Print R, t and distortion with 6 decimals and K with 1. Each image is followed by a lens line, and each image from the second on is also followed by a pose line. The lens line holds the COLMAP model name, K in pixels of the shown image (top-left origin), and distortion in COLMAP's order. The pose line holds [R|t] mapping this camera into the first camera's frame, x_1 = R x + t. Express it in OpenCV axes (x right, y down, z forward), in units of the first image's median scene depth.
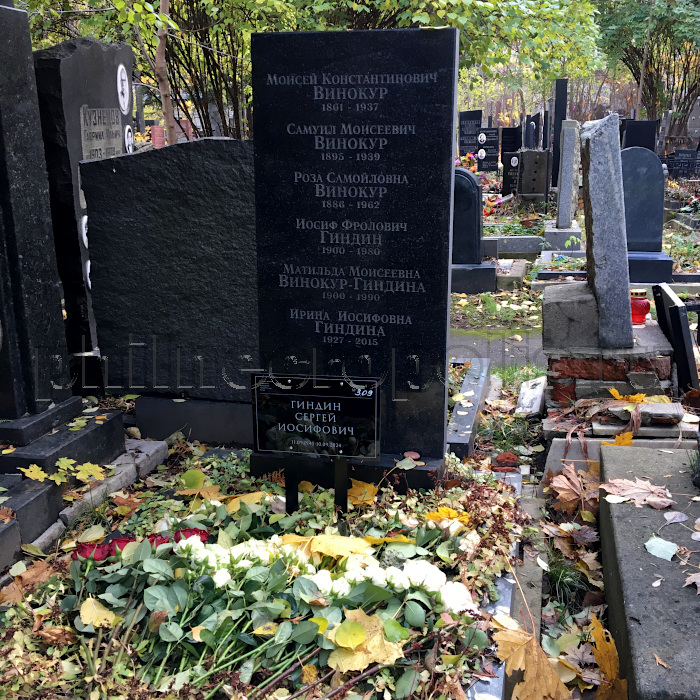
lens RADIAL K [[709.3, 0, 365.1], [0, 709.3, 351.5], [0, 0, 1]] dist [0.137686, -0.182570]
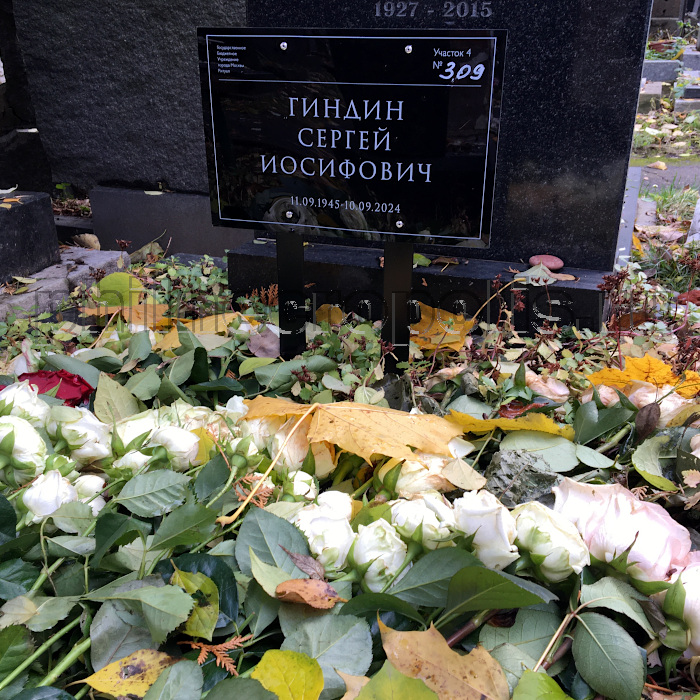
lens RADIAL K [[709.3, 0, 365.1], [0, 709.3, 351.5], [0, 0, 1]] dist [0.137686, -0.182570]
pose [[0.994416, 0.051460, -0.092133, -0.011270], [-0.036376, 0.986689, 0.158499, 0.156855], [0.099063, -0.154262, 0.983051, 0.584374]]
